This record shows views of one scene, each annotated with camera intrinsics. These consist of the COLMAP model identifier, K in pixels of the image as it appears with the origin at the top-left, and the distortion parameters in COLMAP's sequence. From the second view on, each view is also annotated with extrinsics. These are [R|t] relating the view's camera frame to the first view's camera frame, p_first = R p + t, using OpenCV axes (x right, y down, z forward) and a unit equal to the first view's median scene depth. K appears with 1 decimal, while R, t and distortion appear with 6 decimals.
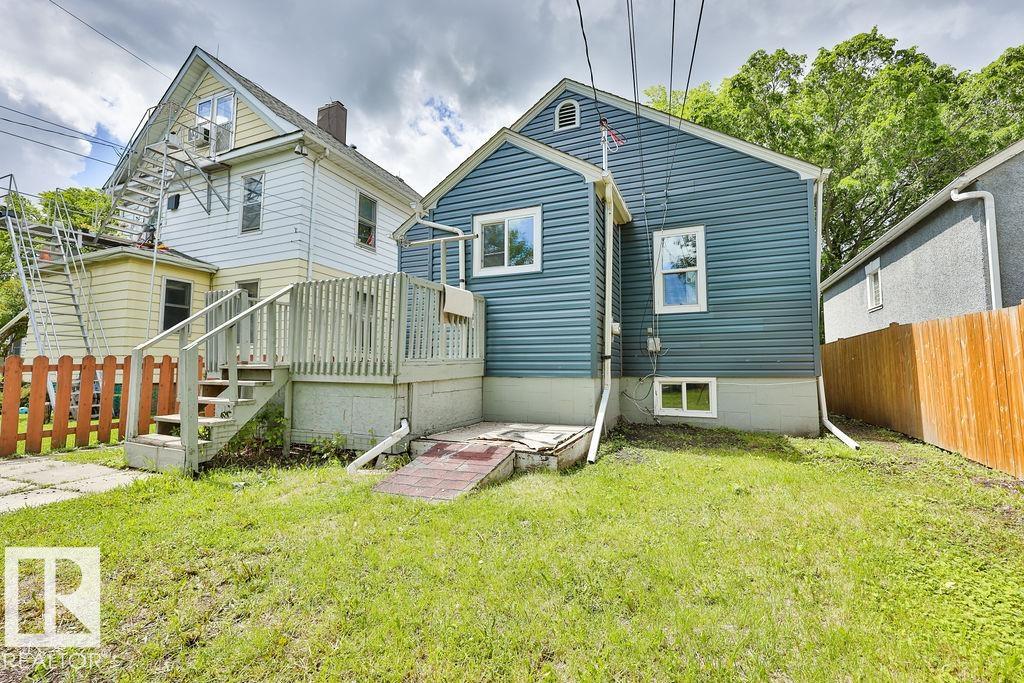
lens RADIAL K [[434.7, 0, 506.1], [0, 434.7, 340.0], [0, 0, 1]] dist [-0.002239, -0.000317]
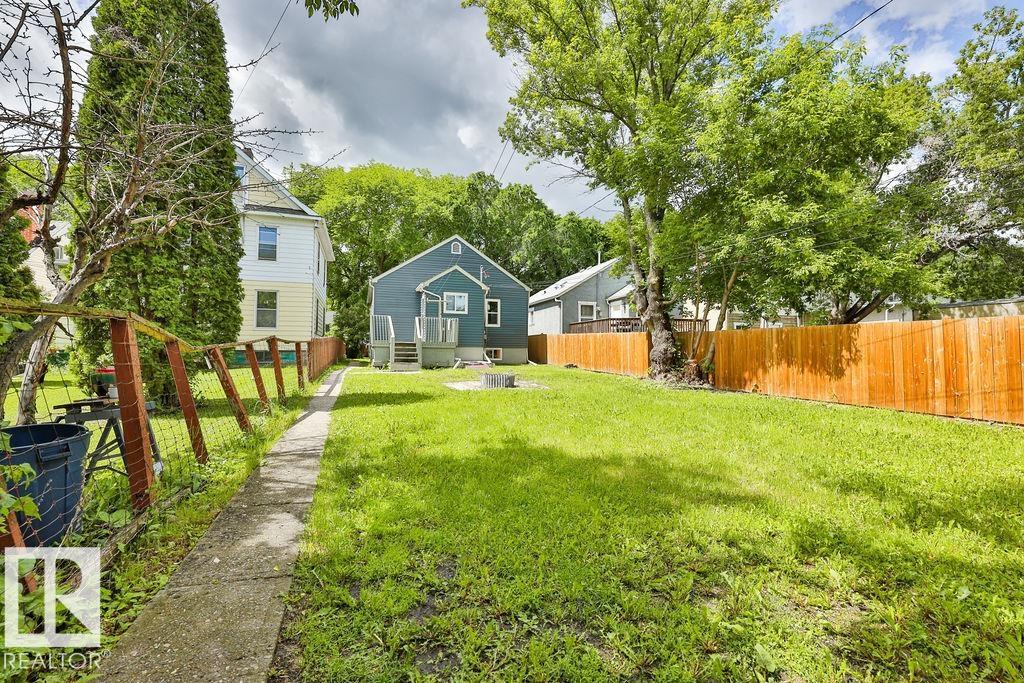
lens RADIAL K [[436.0, 0, 514.3], [0, 436.0, 339.6], [0, 0, 1]] dist [-0.000607, 0.000229]
pose [[0.732603, 0.020175, 0.680357, -1.645385], [-0.052733, 0.998239, 0.027181, -0.069718], [-0.678610, -0.055790, 0.732377, -1.417701]]
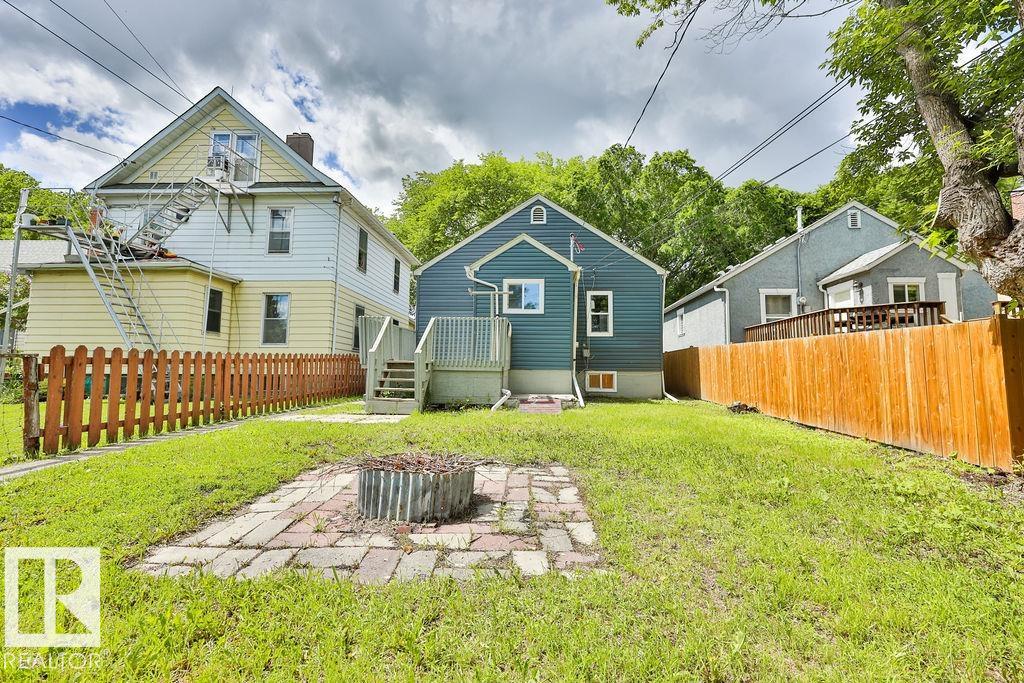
lens RADIAL K [[436.0, 0, 514.3], [0, 436.0, 339.6], [0, 0, 1]] dist [-0.000607, 0.000229]
pose [[0.936136, 0.033455, 0.350044, -0.622589], [-0.032779, 0.999432, -0.007858, -0.024600], [-0.350108, -0.004118, 0.936700, -0.651882]]
